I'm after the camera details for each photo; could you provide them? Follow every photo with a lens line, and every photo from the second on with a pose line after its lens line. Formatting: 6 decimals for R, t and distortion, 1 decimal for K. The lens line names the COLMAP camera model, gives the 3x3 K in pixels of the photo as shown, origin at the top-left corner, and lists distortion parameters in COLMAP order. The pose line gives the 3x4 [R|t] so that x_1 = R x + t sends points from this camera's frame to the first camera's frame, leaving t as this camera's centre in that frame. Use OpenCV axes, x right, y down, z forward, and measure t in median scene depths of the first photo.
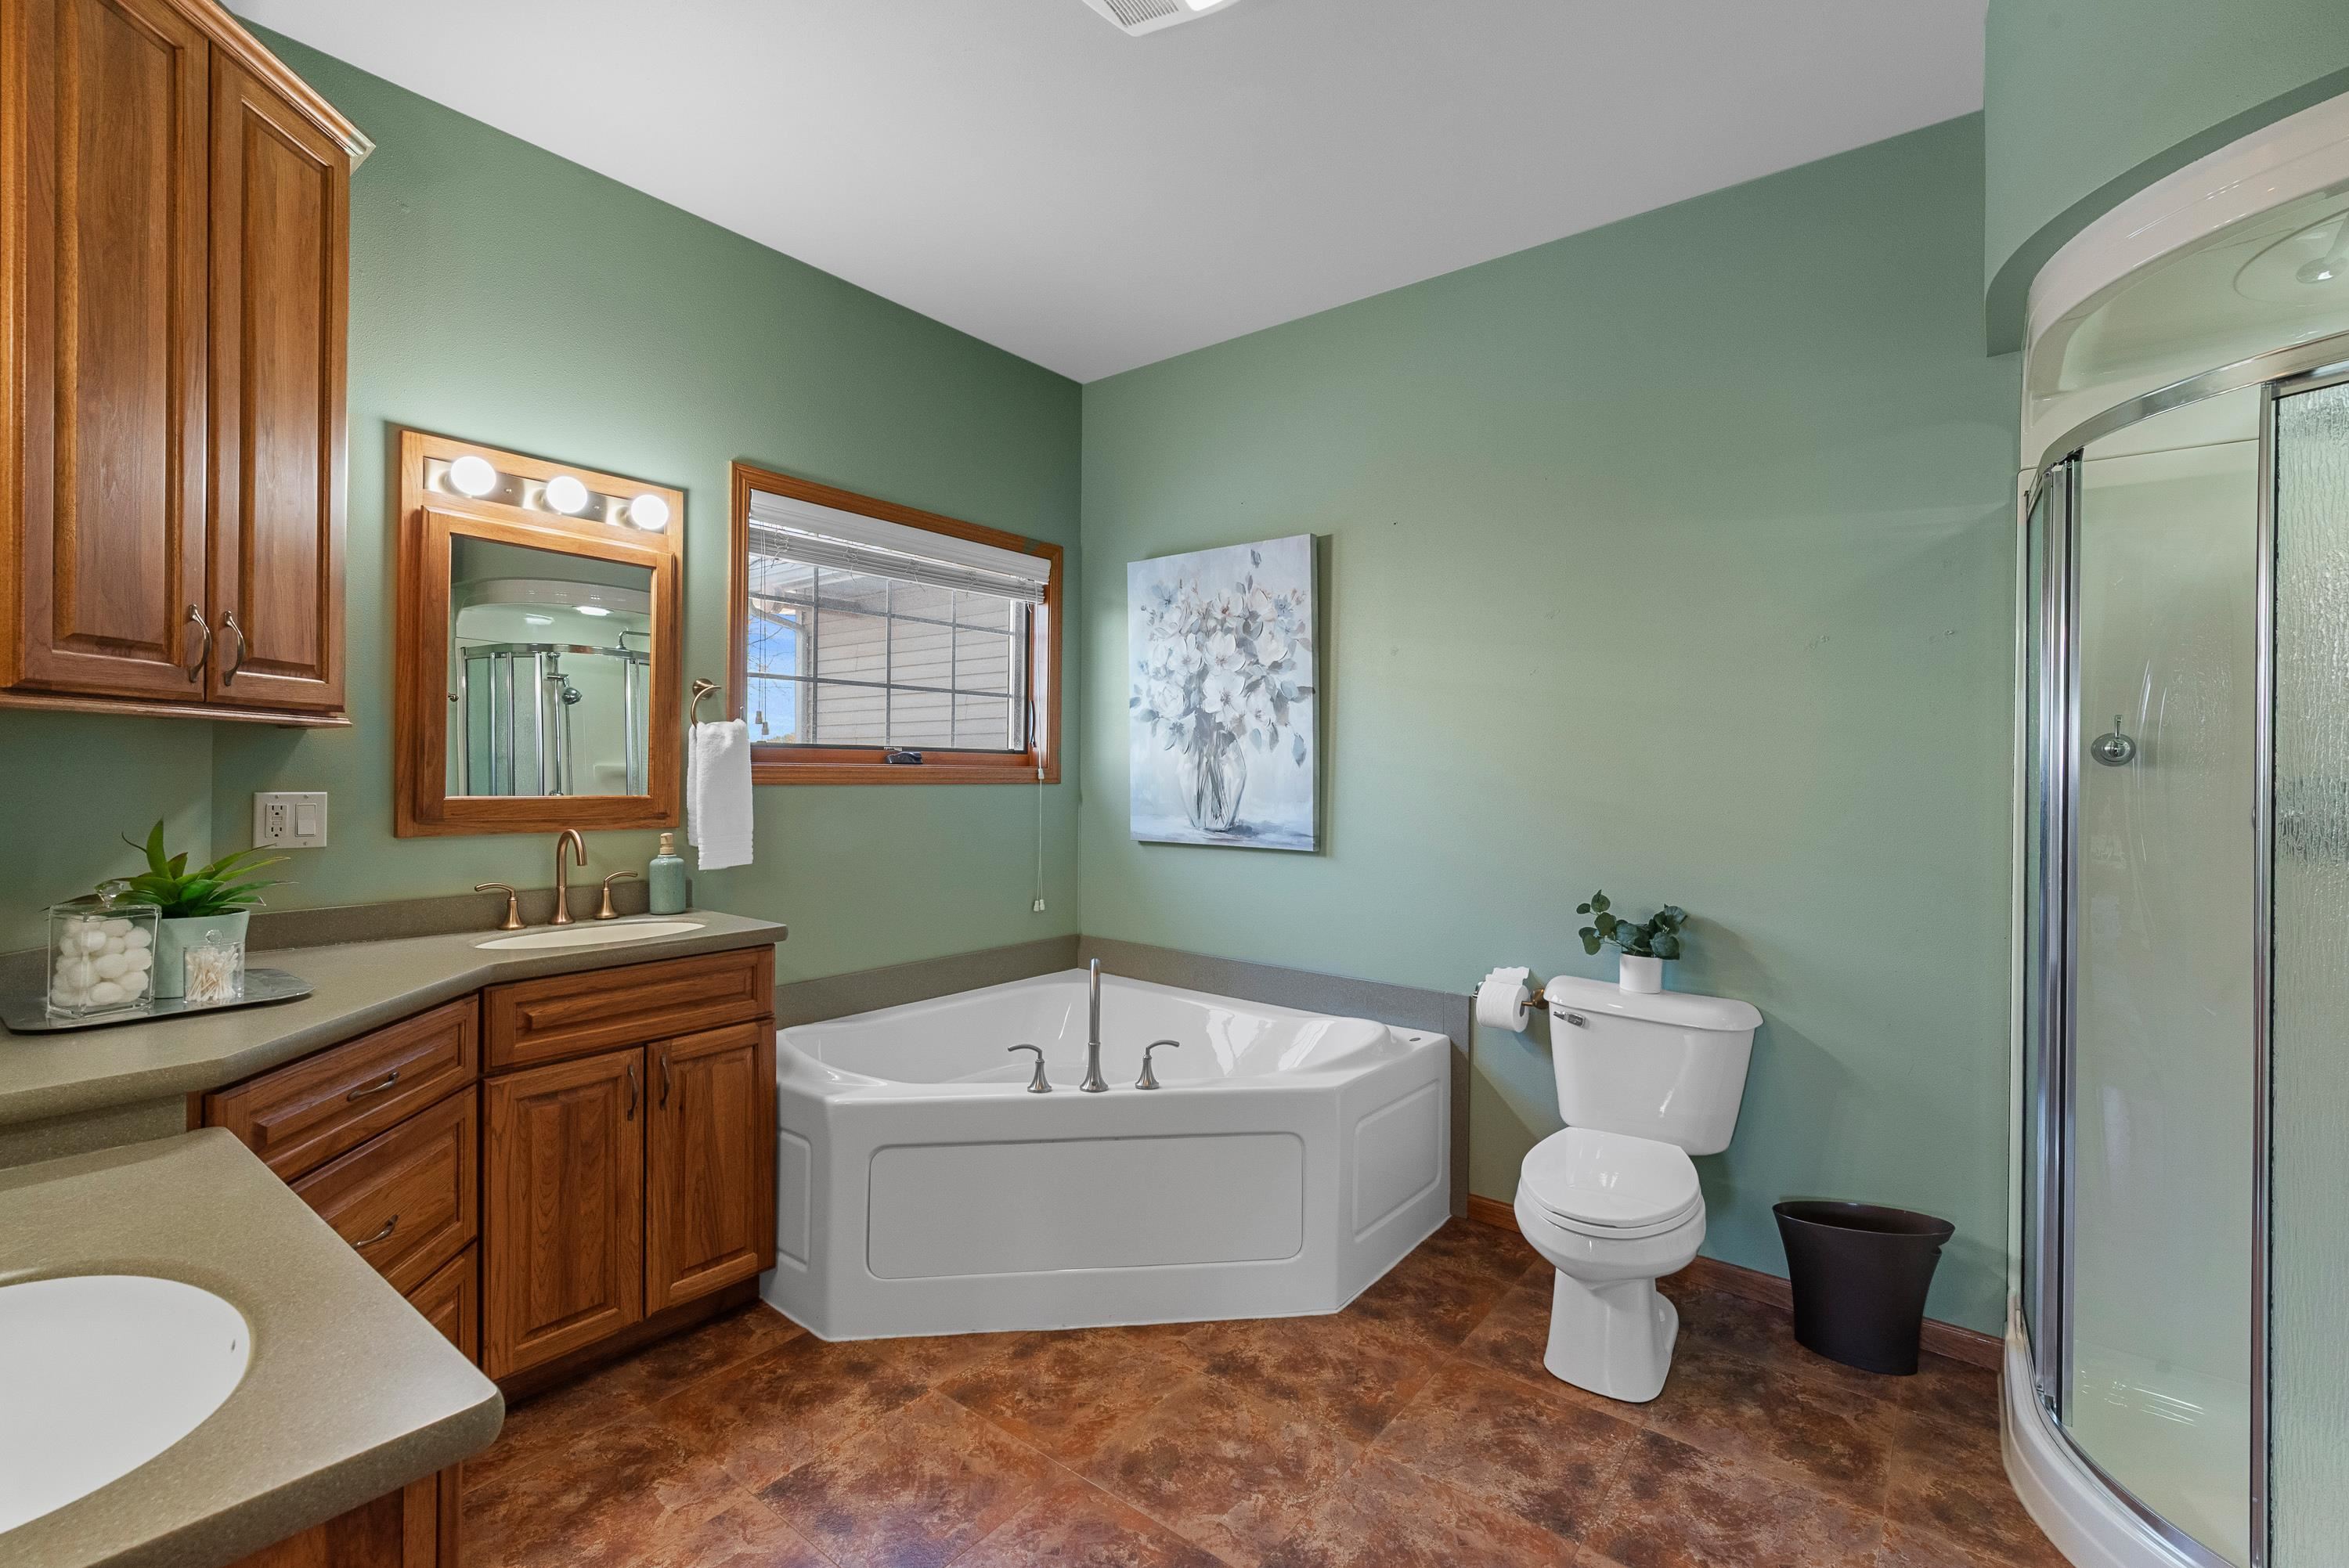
lens RADIAL K [[1020.2, 0, 1176.5], [0, 1020.2, 778.7], [0, 0, 1]] dist [0.005156, 0.000549]
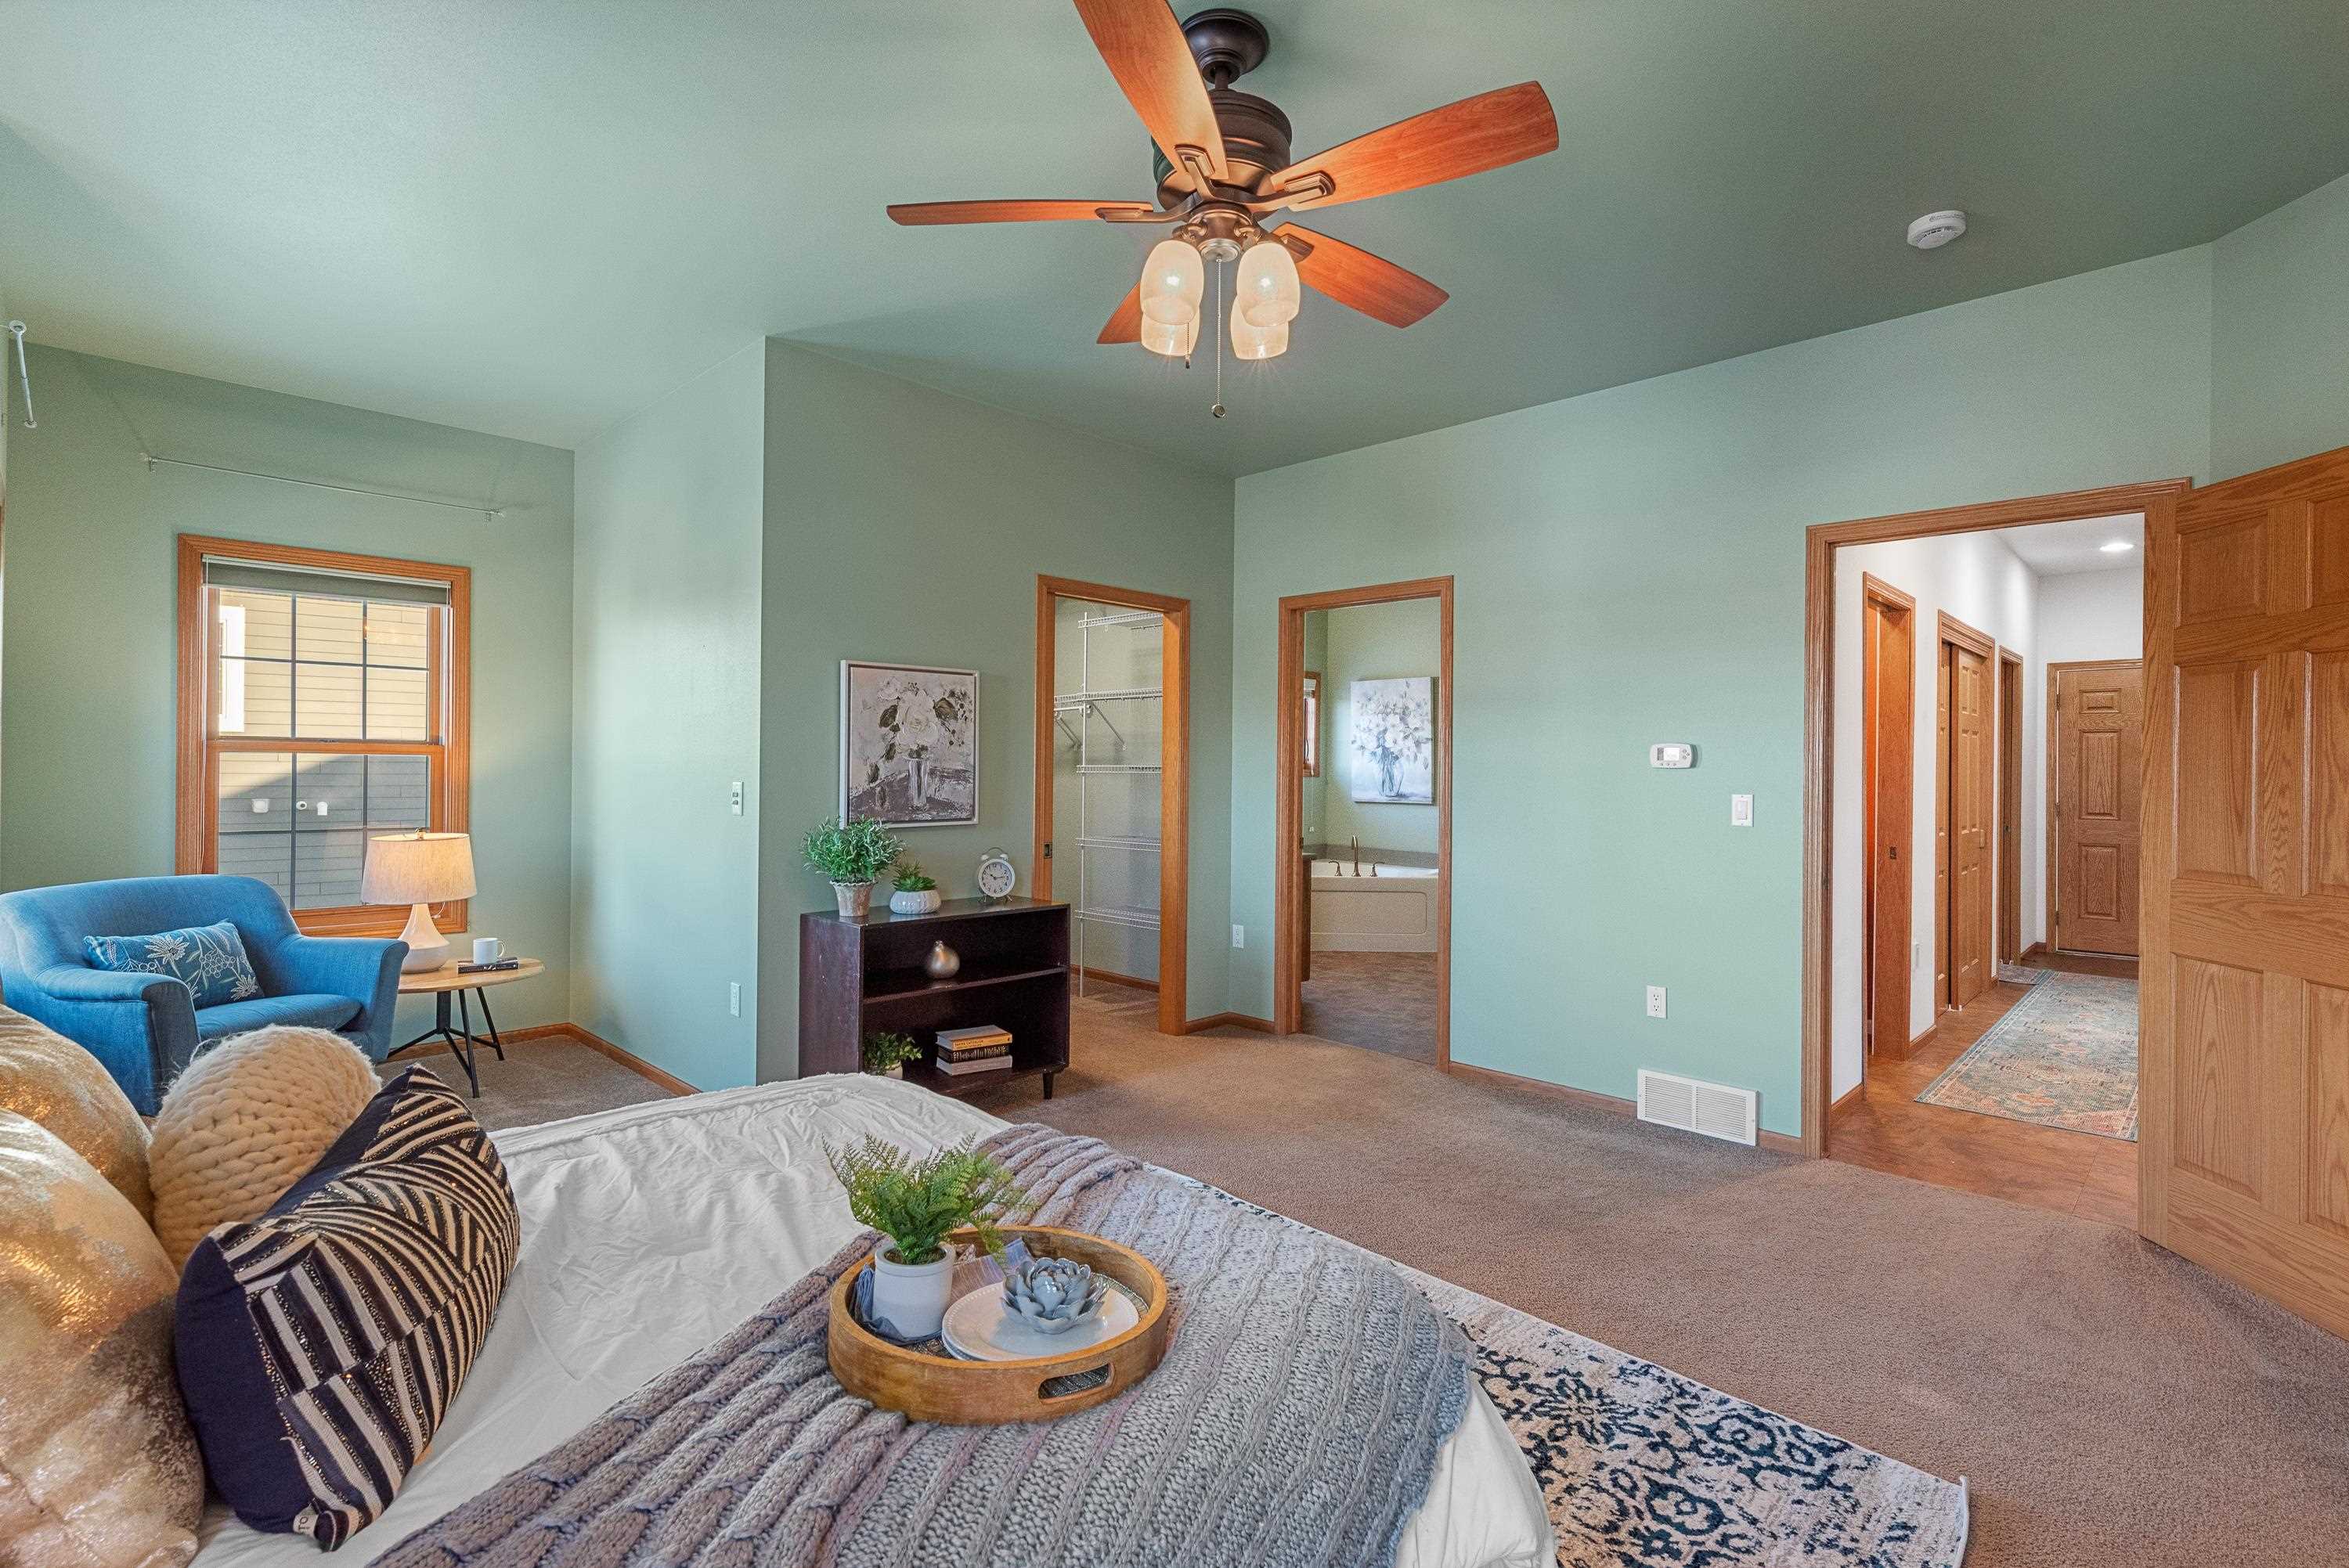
lens RADIAL K [[1107.5, 0, 1174.2], [0, 1107.5, 779.3], [0, 0, 1]] dist [-0.000266, -0.000002]
pose [[0.994474, 0.002377, -0.104960, -0.197885], [-0.002179, 0.999996, 0.001994, 0.006995], [0.104964, -0.001754, 0.994474, -1.681287]]
